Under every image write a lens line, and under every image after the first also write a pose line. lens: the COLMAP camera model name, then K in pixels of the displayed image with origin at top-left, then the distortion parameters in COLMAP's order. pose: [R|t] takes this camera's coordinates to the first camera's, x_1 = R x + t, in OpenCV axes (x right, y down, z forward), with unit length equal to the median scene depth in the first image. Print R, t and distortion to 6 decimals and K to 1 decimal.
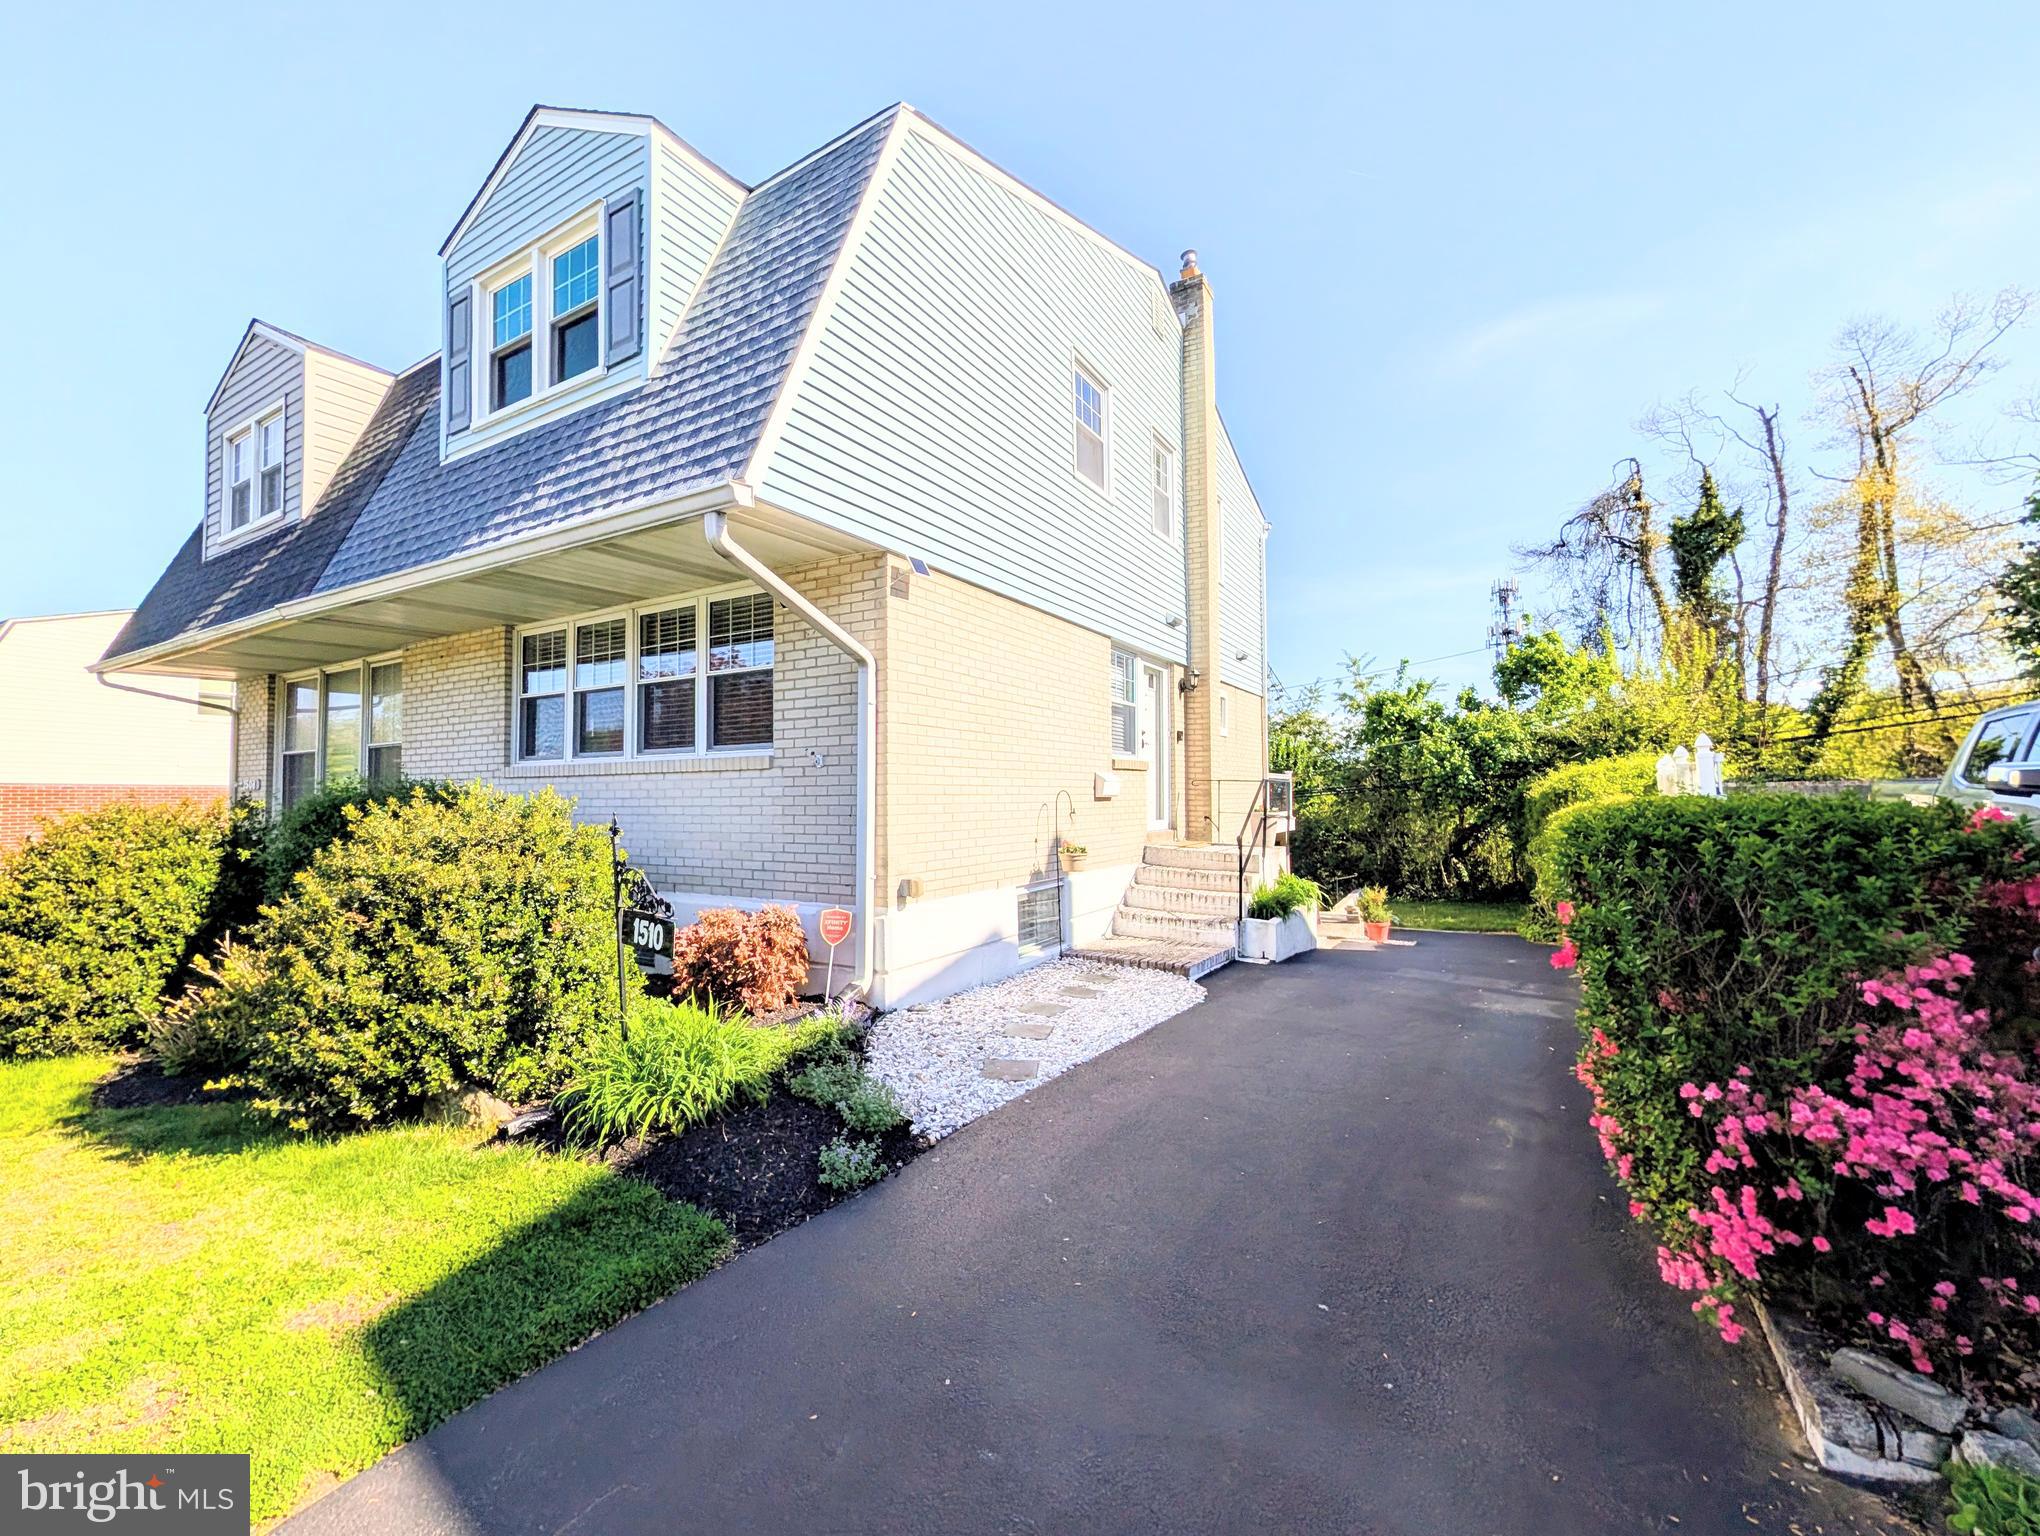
lens RADIAL K [[826.9, 0, 1020.0], [0, 826.9, 768.0], [0, 0, 1]] dist [0.000126, -0.000071]
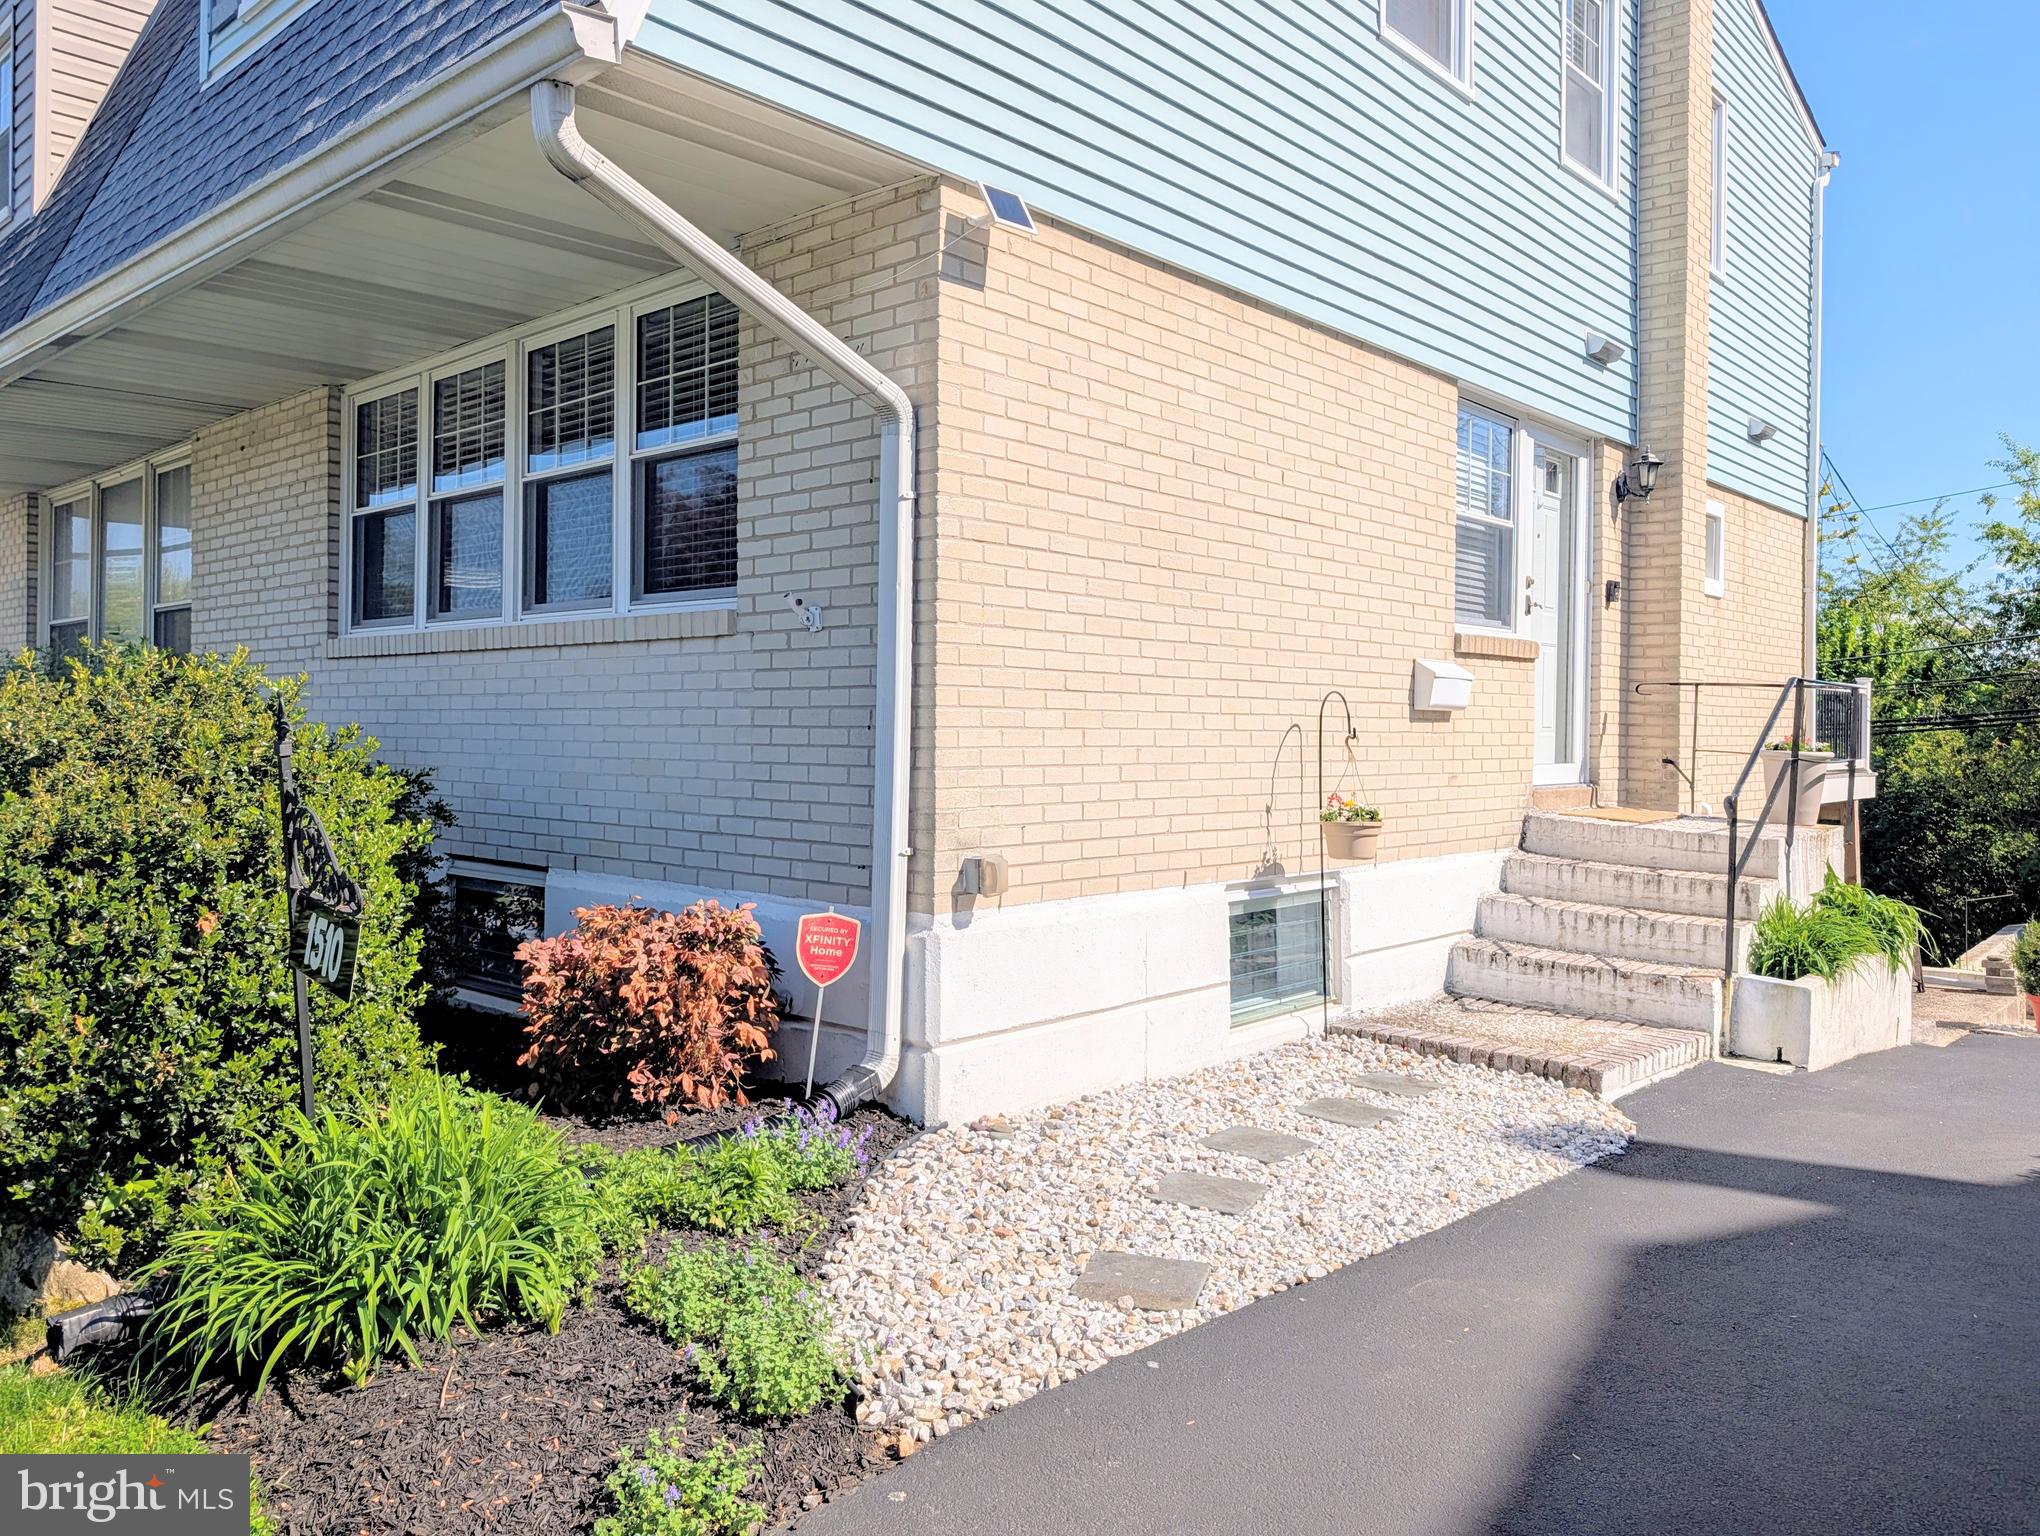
lens RADIAL K [[1476.1, 0, 1028.7], [0, 1476.1, 728.1], [0, 0, 1]] dist [0.017350, -0.009049]
pose [[0.979421, 0.017555, -0.201064, 0.056179], [-0.010455, 0.999285, 0.036321, 0.021091], [0.201558, -0.033471, 0.978904, 0.132116]]
